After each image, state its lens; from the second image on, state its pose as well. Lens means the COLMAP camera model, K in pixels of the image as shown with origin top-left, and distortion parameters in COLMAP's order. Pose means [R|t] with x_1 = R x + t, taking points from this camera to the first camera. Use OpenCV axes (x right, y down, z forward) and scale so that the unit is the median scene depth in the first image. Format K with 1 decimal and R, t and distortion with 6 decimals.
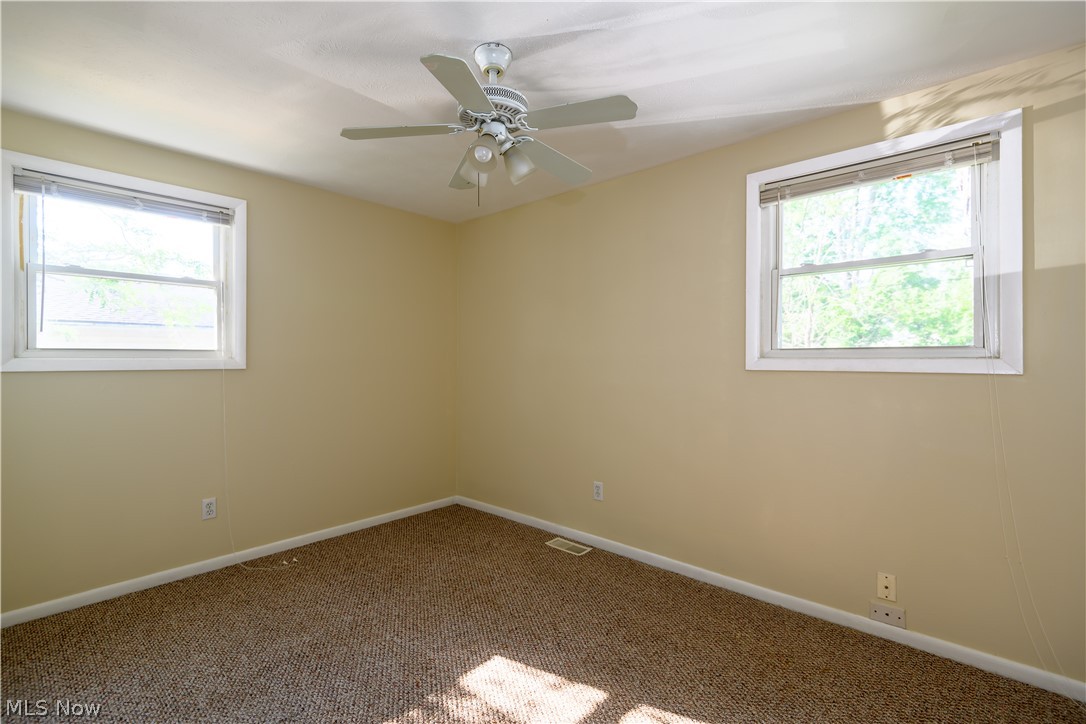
lens RADIAL K [[500.5, 0, 540.2], [0, 500.5, 359.2], [0, 0, 1]] dist [0.016691, -0.009401]
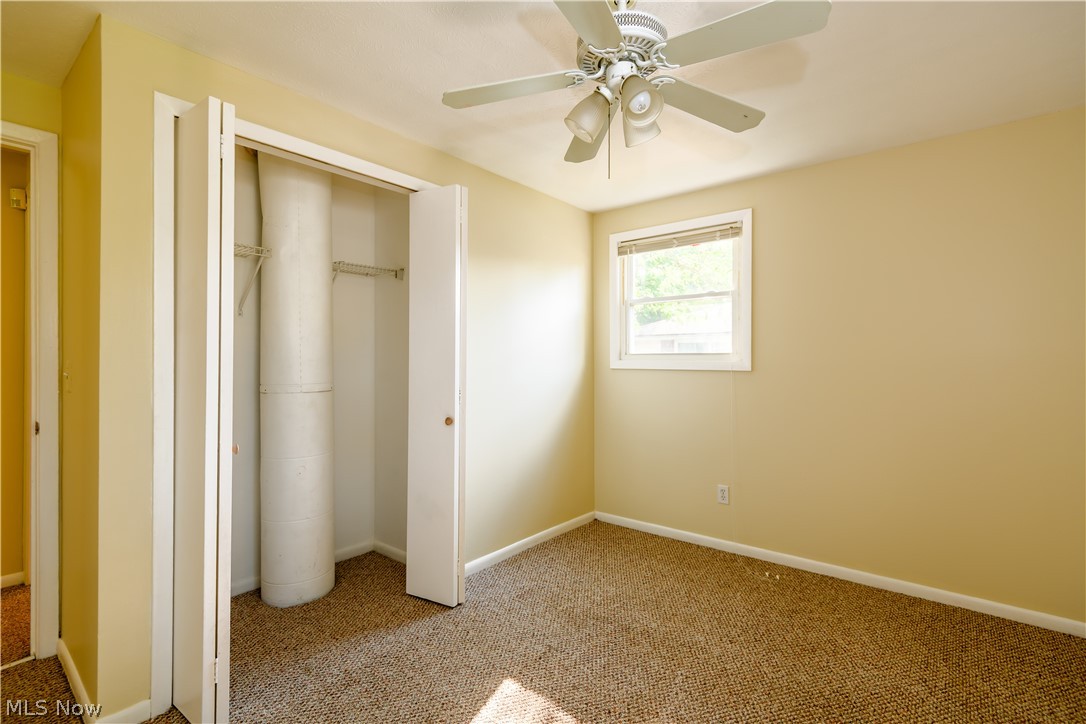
lens RADIAL K [[500.5, 0, 540.2], [0, 500.5, 359.2], [0, 0, 1]] dist [0.016691, -0.009401]
pose [[0.042549, -0.001568, -0.999093, 0.441296], [-0.002799, 0.999995, -0.001688, -0.002025], [0.999090, 0.002869, 0.042544, 0.538623]]
